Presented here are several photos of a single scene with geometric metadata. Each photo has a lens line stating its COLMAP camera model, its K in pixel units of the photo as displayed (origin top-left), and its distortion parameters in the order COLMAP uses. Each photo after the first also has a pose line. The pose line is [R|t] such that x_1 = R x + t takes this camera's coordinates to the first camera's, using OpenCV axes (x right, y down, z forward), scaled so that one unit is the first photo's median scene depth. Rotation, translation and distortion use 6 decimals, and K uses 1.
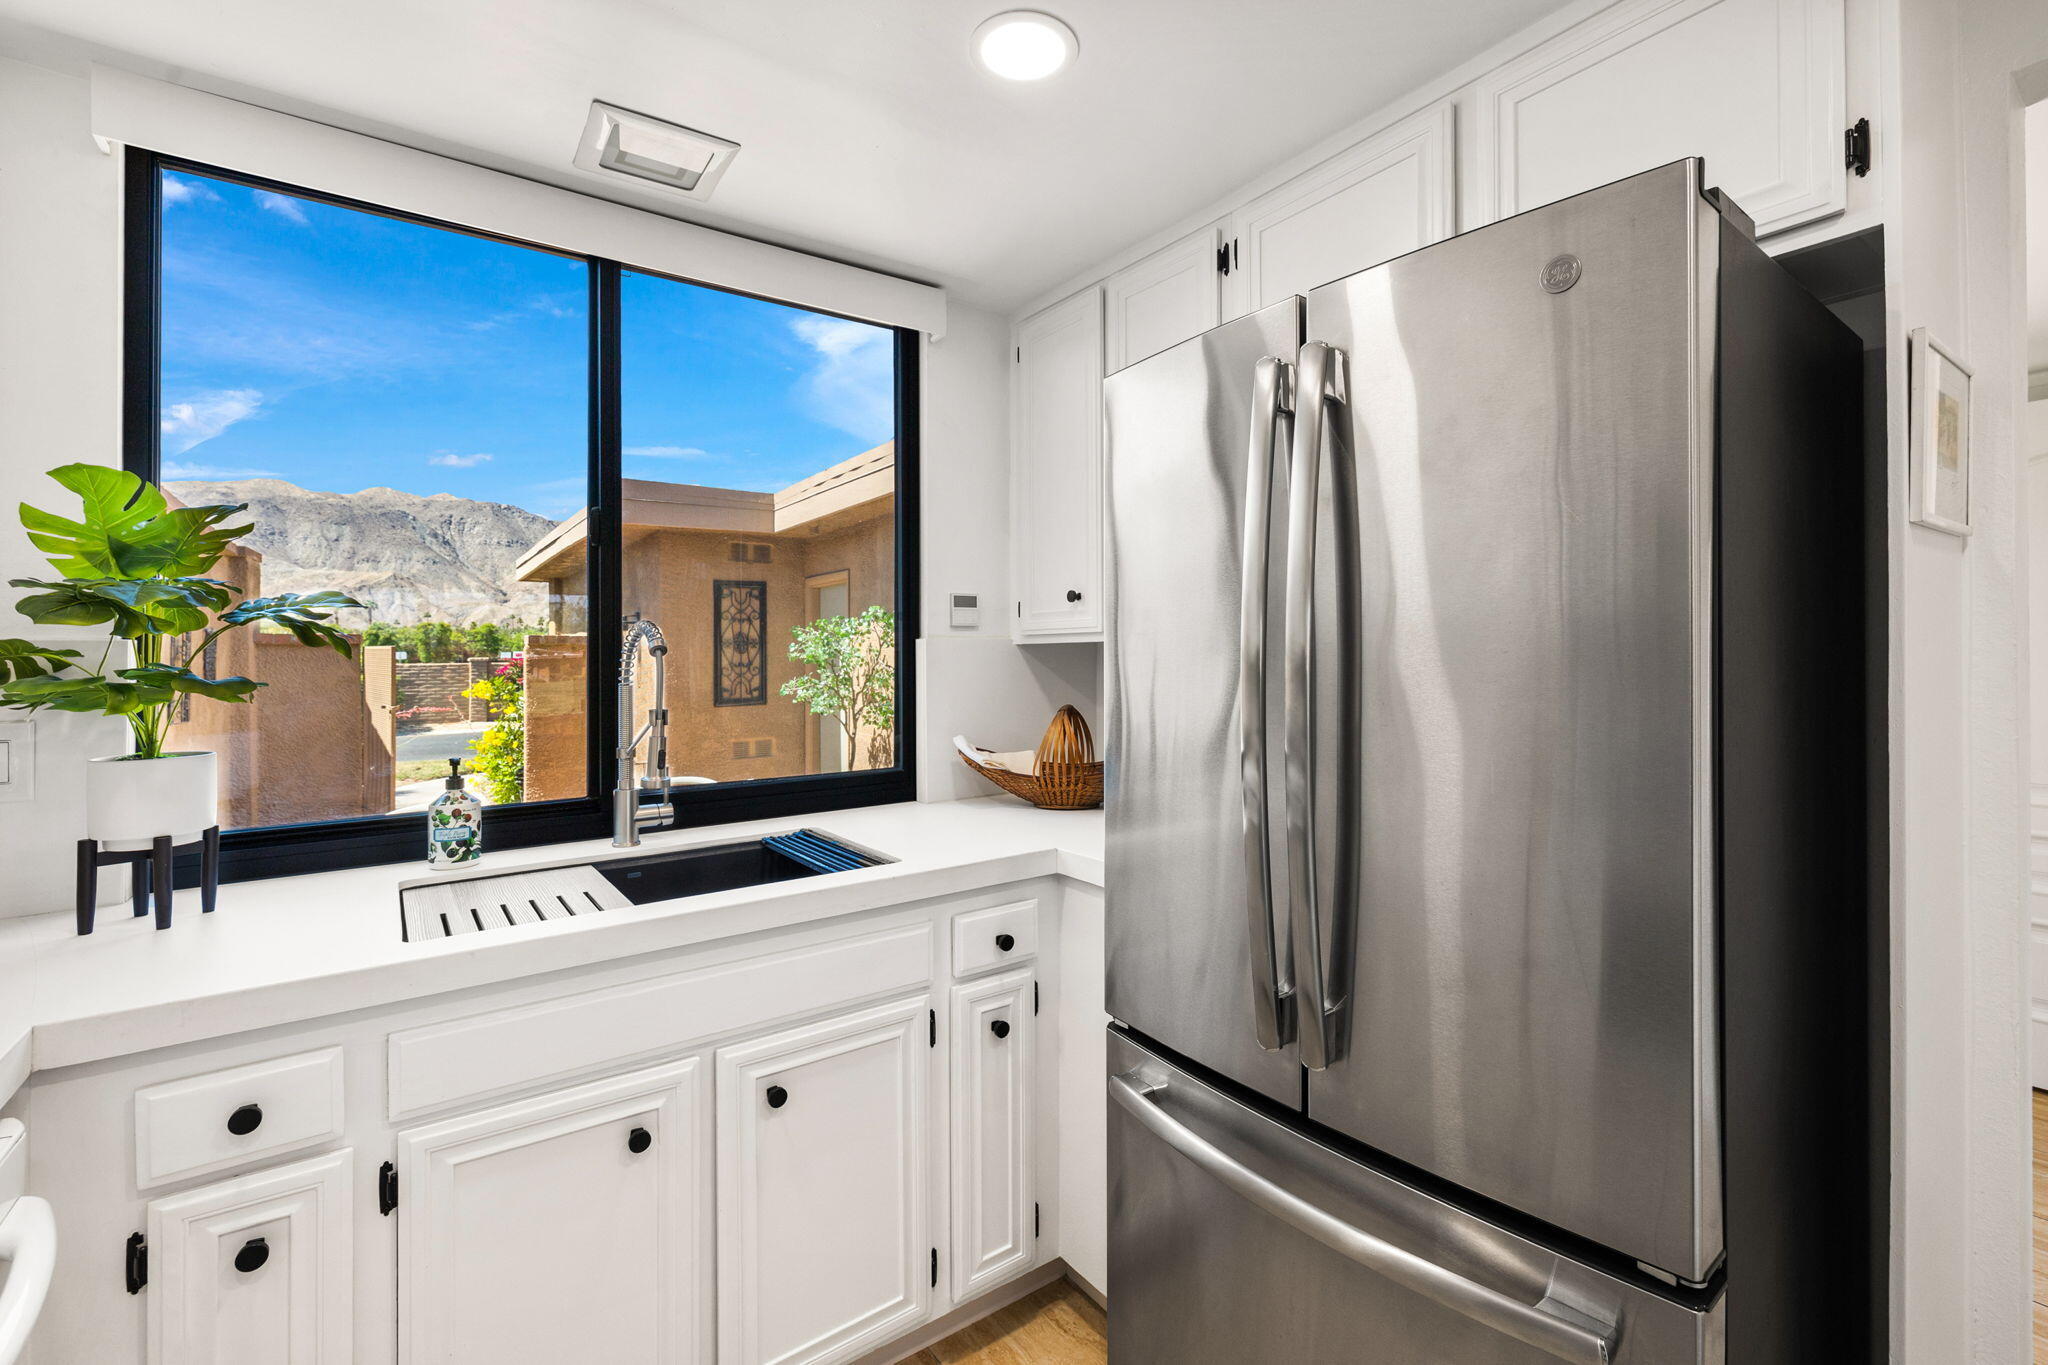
lens RADIAL K [[911.4, 0, 1053.7], [0, 911.4, 652.5], [0, 0, 1]] dist [-0.000503, -0.000503]
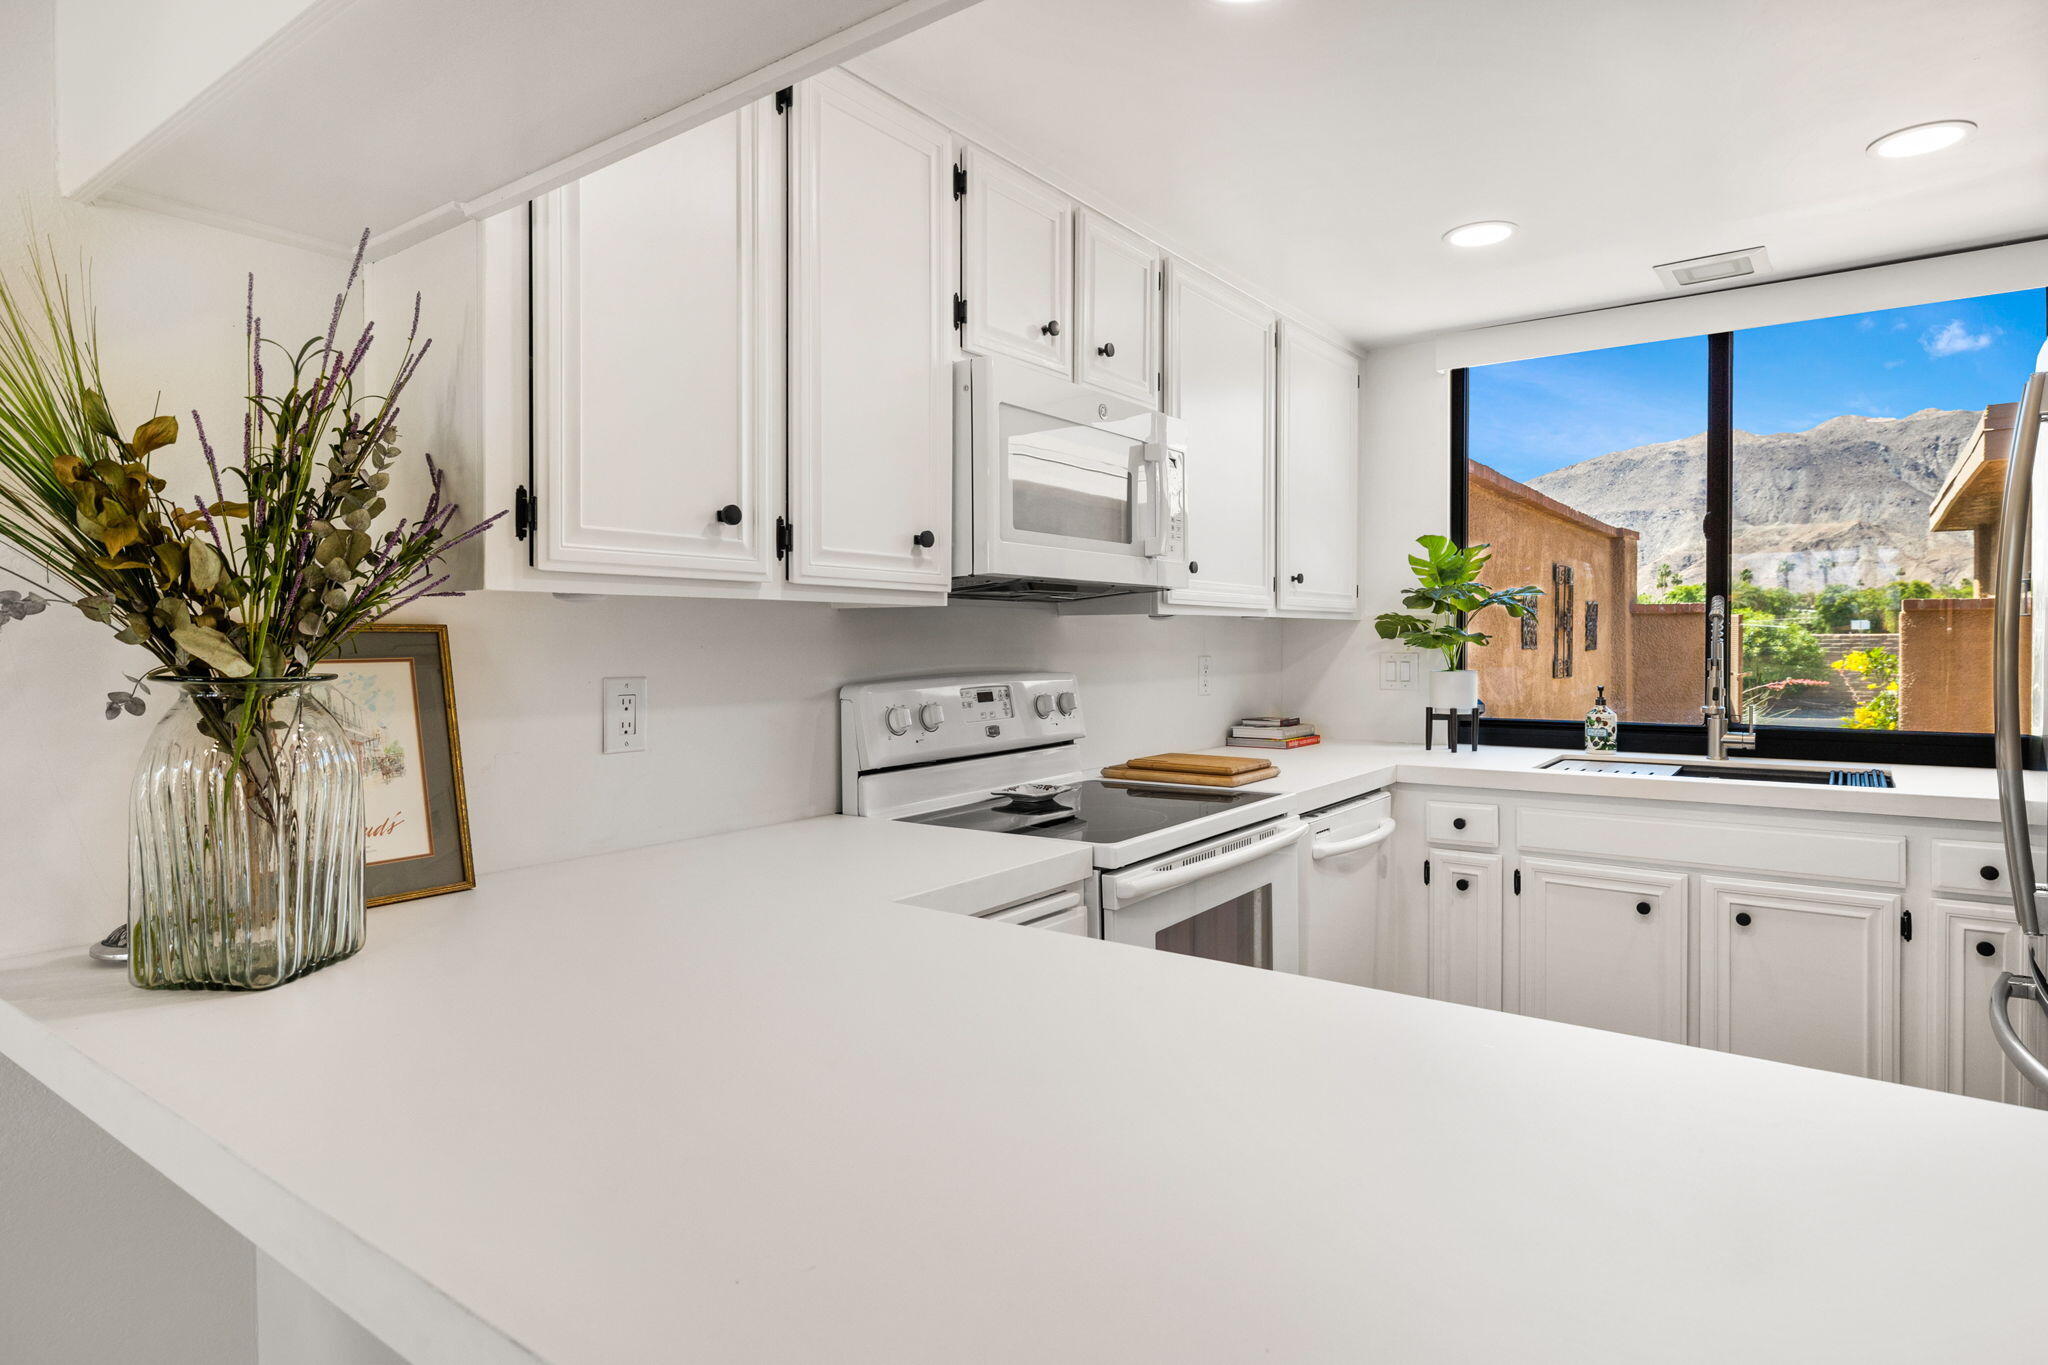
lens RADIAL K [[1107.5, 0, 1007.7], [0, 1107.5, 645.4], [0, 0, 1]] dist [0.004819, 0.000920]
pose [[0.288410, 0.016579, -0.957363, 0.701783], [0.004354, 0.999817, 0.018626, 0.002601], [0.957497, -0.009541, 0.288285, -0.432359]]
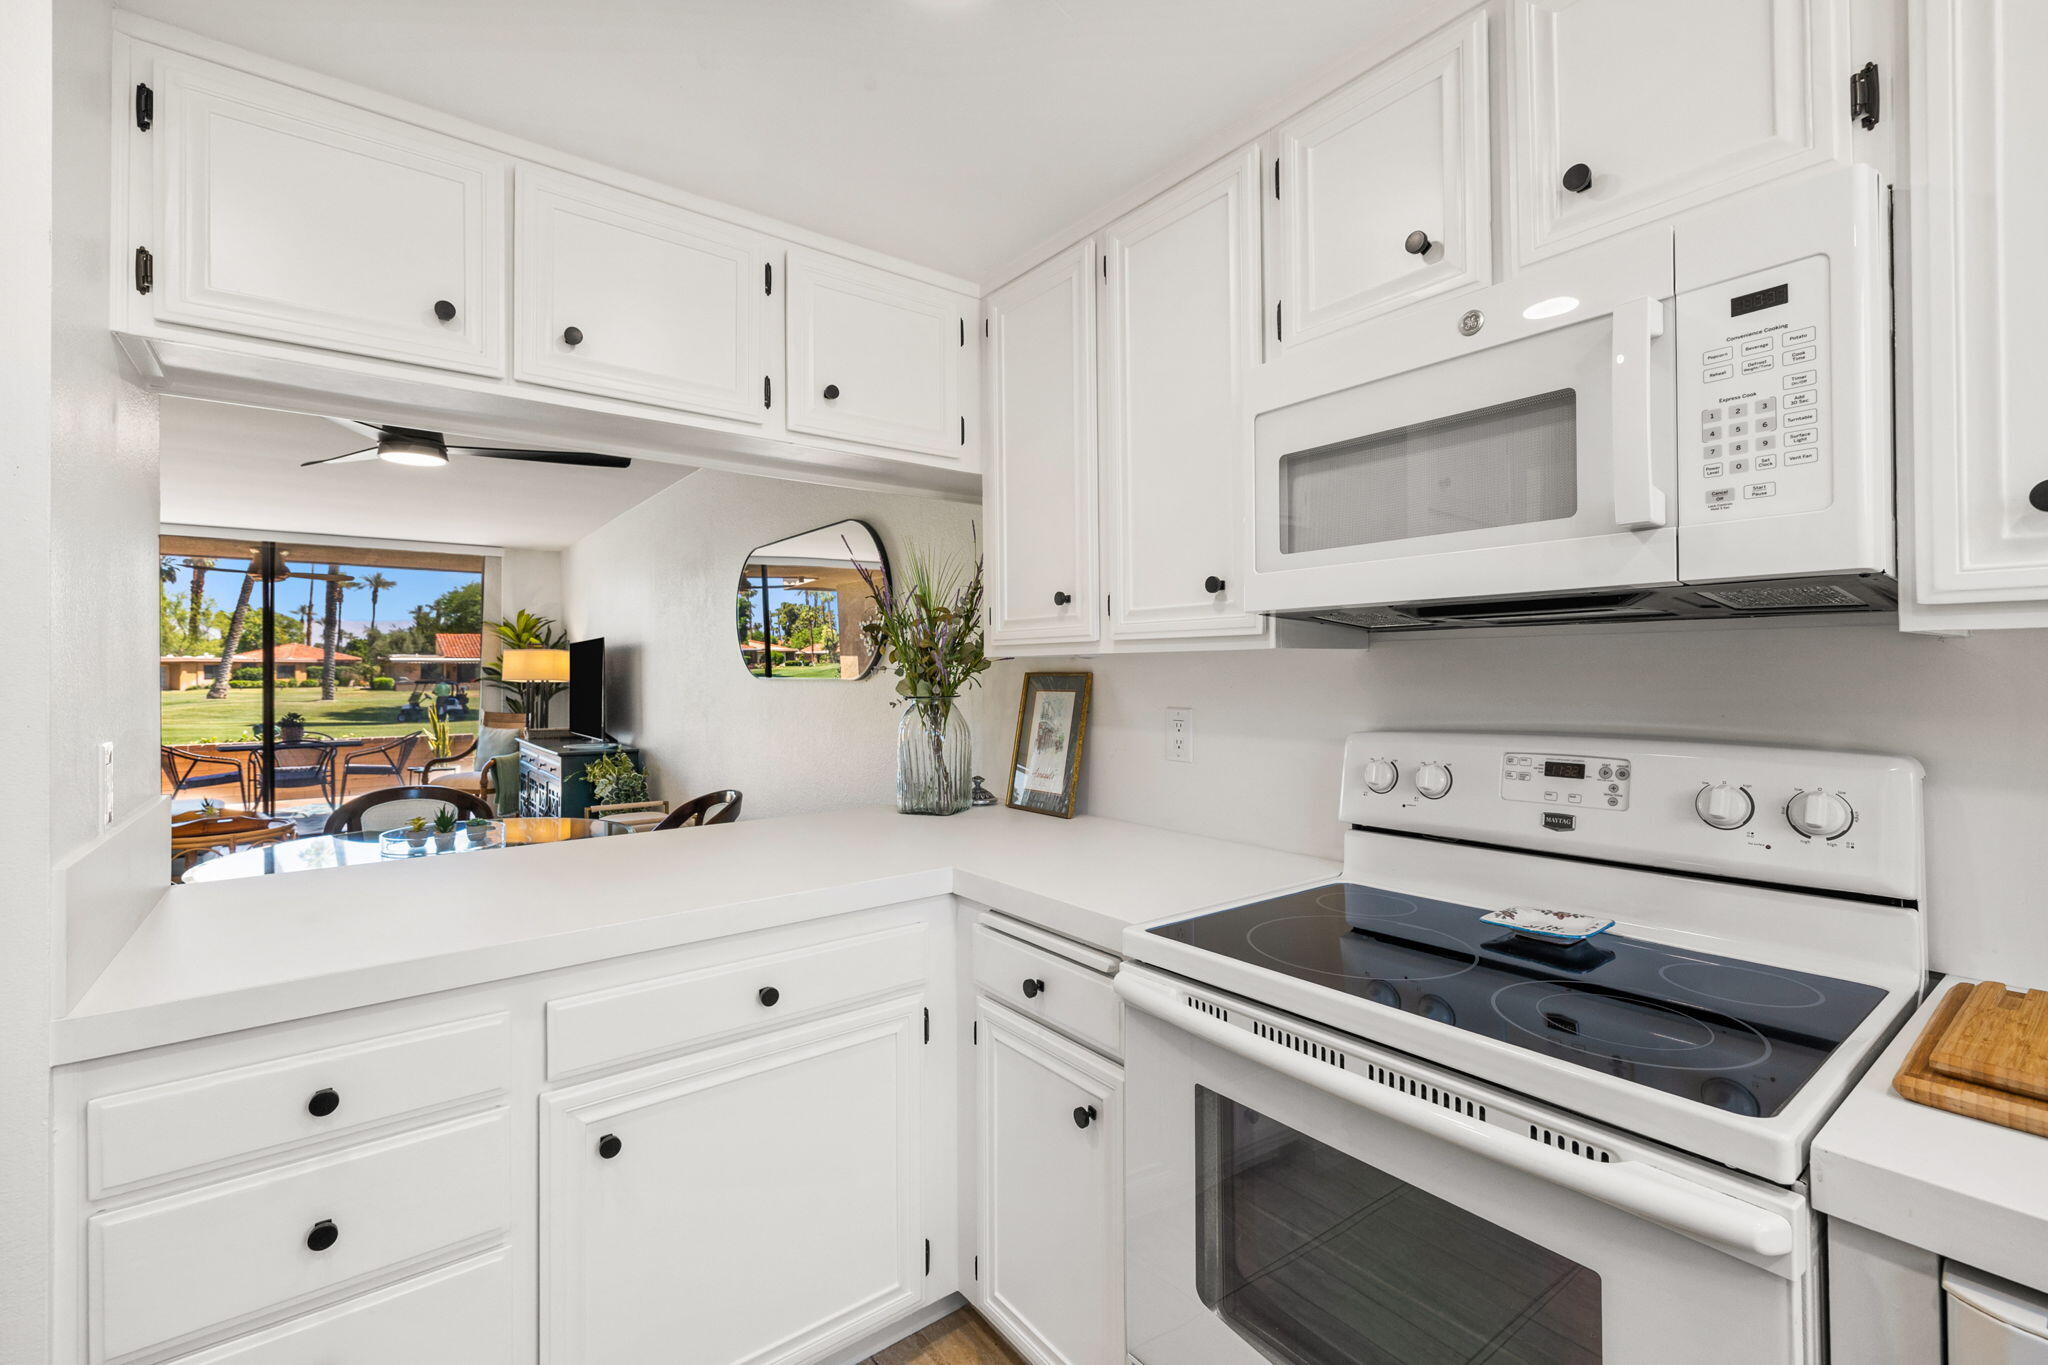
lens RADIAL K [[893.1, 0, 1008.9], [0, 893.1, 642.6], [0, 0, 1]] dist [0.004287, 0.000283]
pose [[-0.999696, 0.024088, -0.005312, -0.008824], [0.024266, 0.999043, -0.036393, 0.002340], [0.004430, -0.036511, -0.999323, 0.490394]]
